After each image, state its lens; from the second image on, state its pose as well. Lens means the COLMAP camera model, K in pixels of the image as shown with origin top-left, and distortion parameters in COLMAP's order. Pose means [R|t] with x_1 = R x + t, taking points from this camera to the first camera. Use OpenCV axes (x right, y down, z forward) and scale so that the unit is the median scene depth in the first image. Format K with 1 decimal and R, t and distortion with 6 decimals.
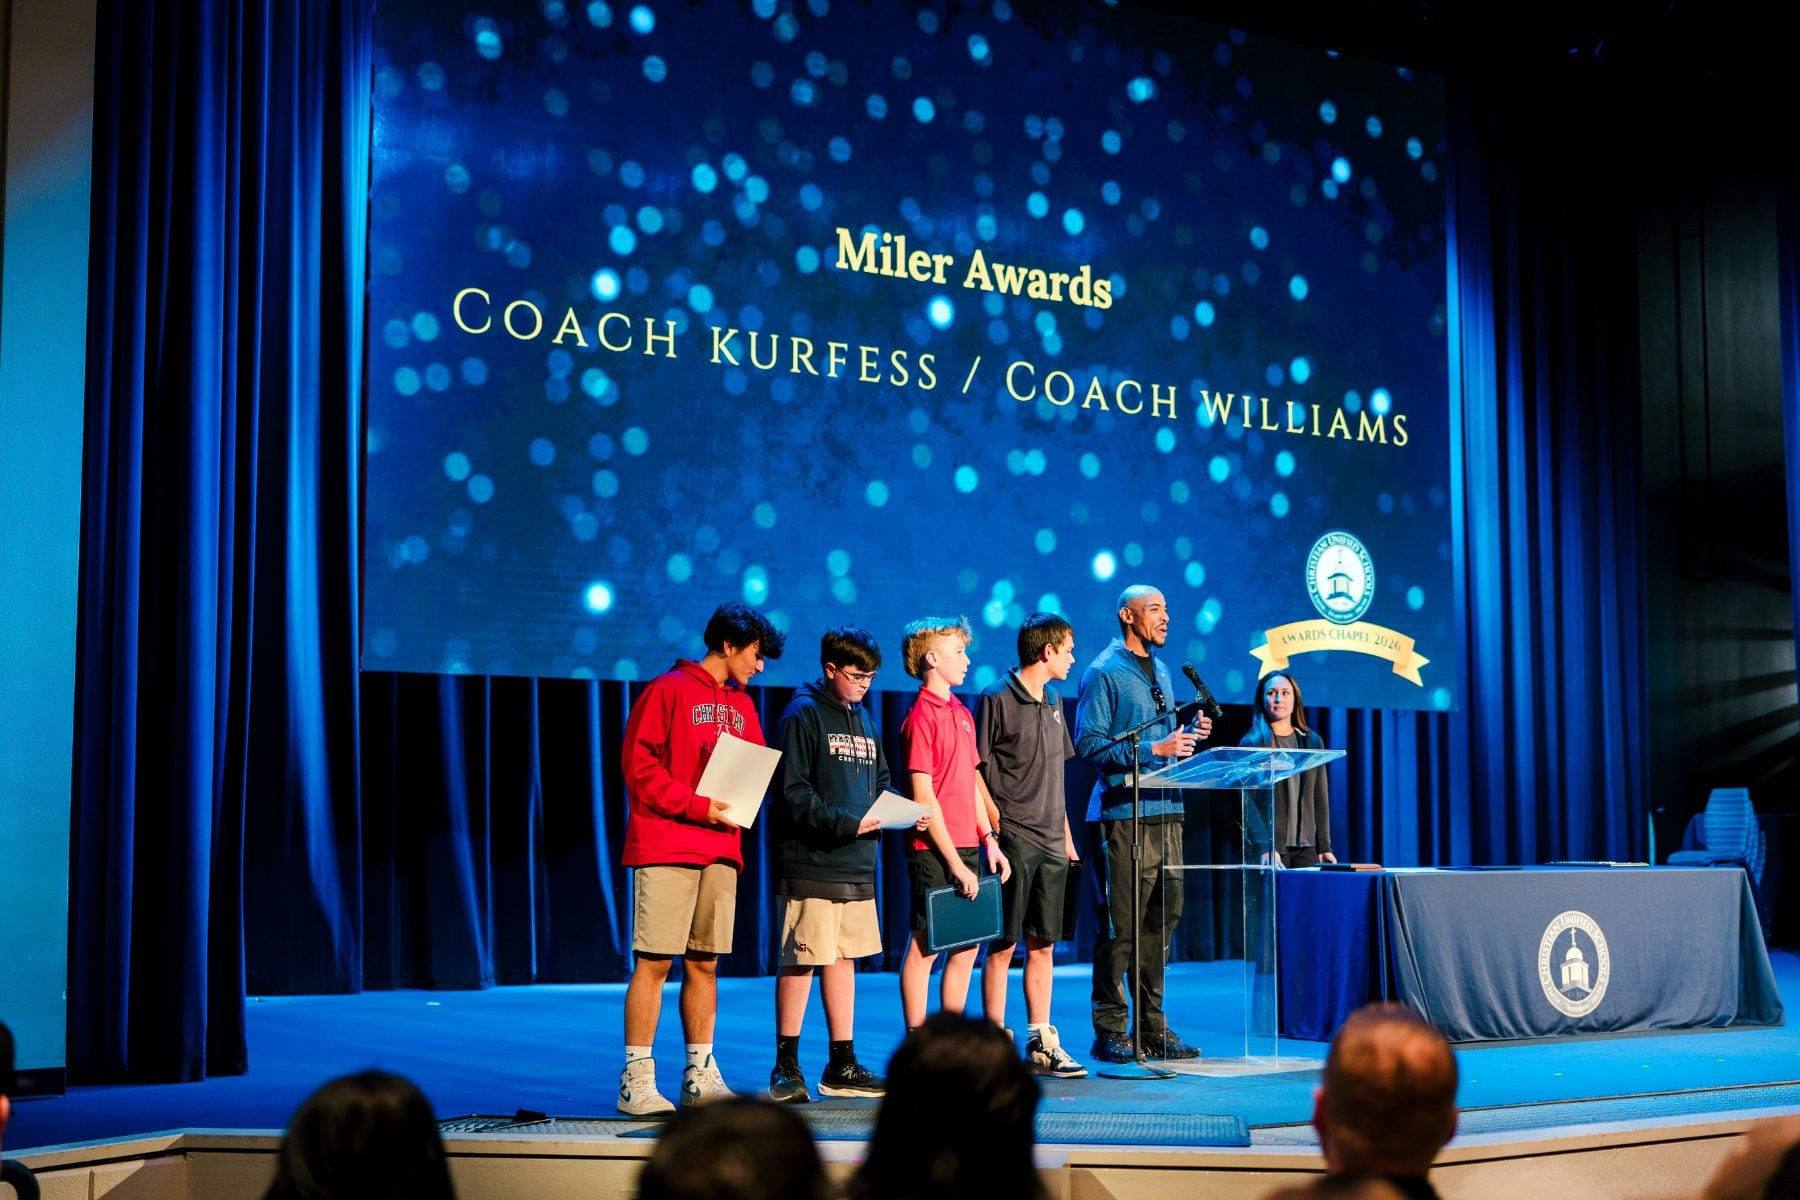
lens RADIAL K [[2512.5, 0, 902.1], [0, 2512.5, 588.4], [0, 0, 1]] dist [0.018635, 0.000000]
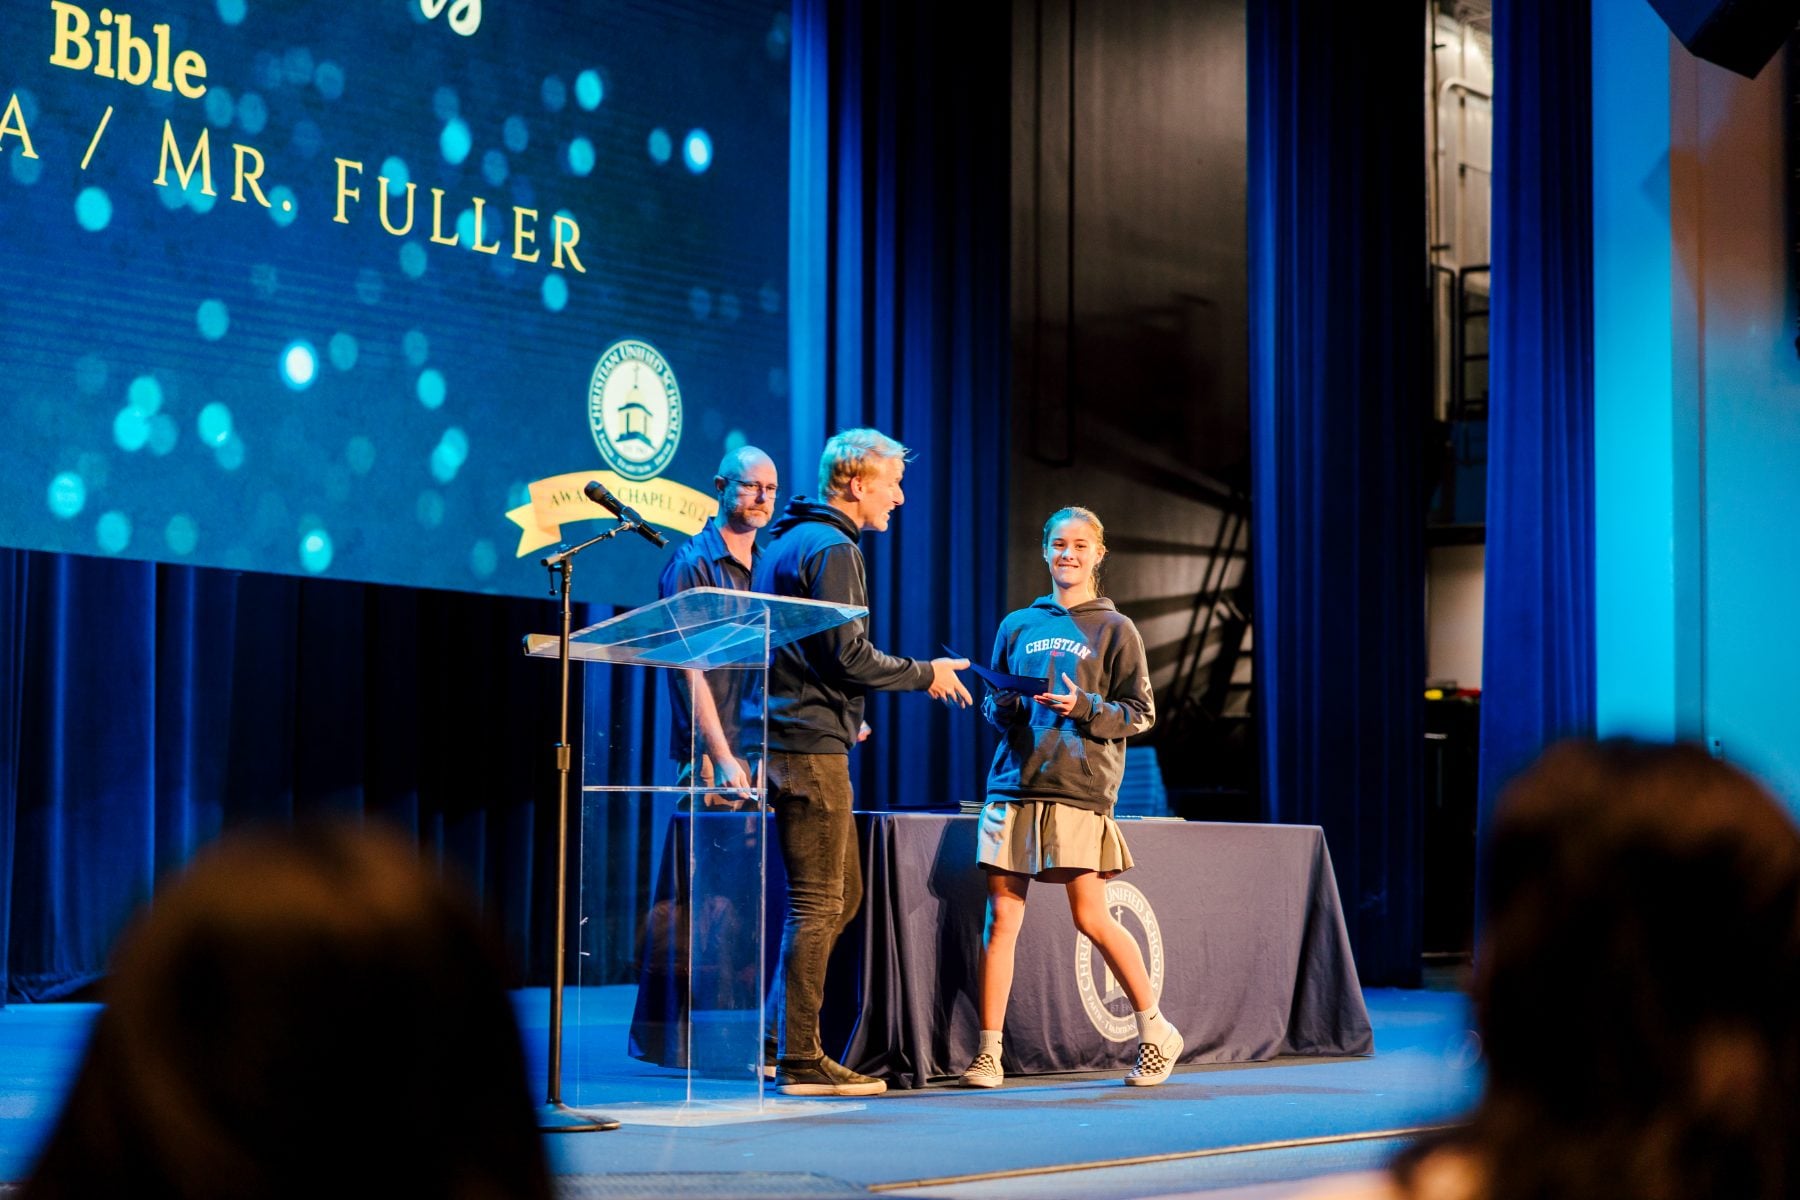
lens RADIAL K [[3557.0, 0, 889.7], [0, 3557.0, 581.4], [0, 0, 1]] dist [0.001806, 0.000000]
pose [[0.946530, 0.032772, 0.320948, -0.066420], [-0.037994, 0.999228, 0.010020, 0.031618], [-0.320371, -0.021679, 0.947044, 0.104593]]
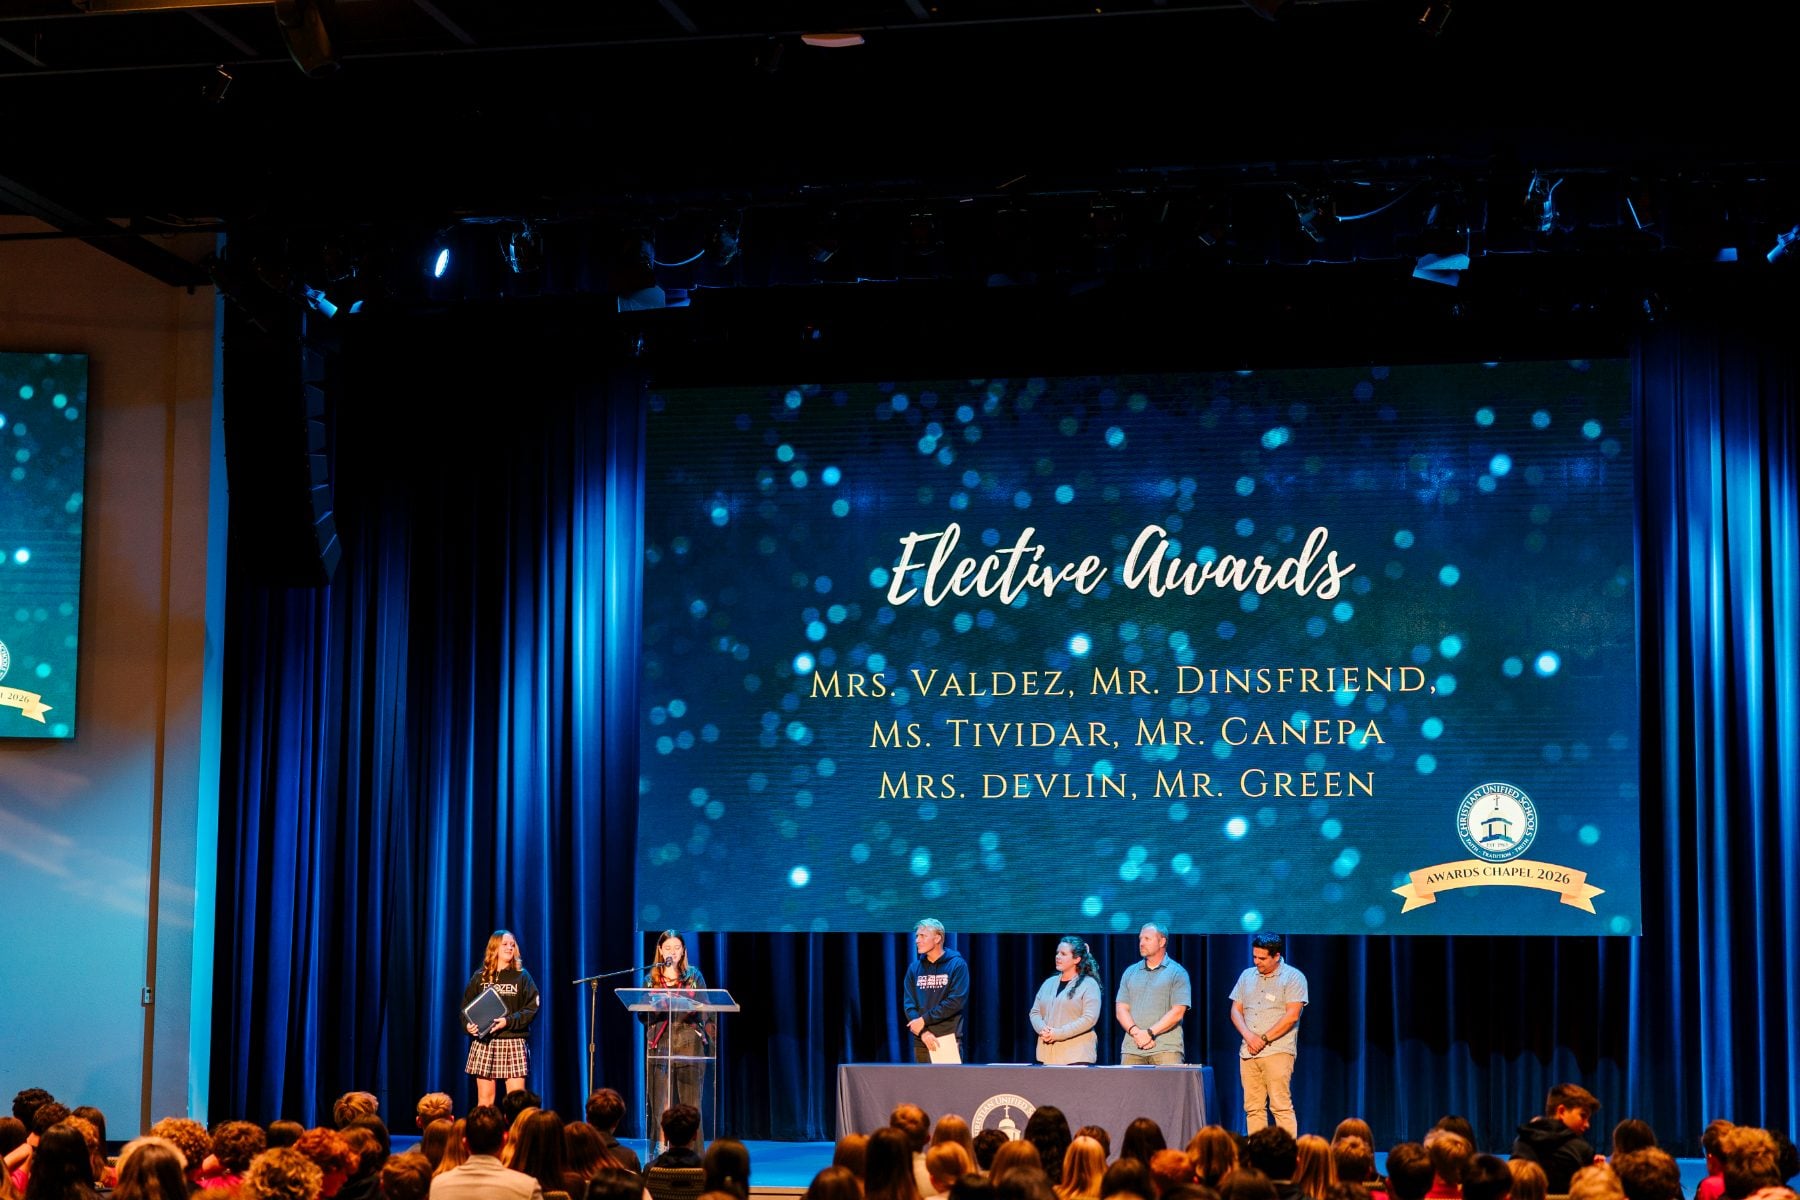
lens RADIAL K [[3510.0, 0, 893.6], [0, 3510.0, 590.5], [0, 0, 1]] dist [-0.025381, 0.000000]
pose [[0.672208, -0.078580, -0.736180, 1.302338], [0.061049, 0.996848, -0.050660, -0.050289], [0.737841, -0.010889, 0.674887, -0.320326]]
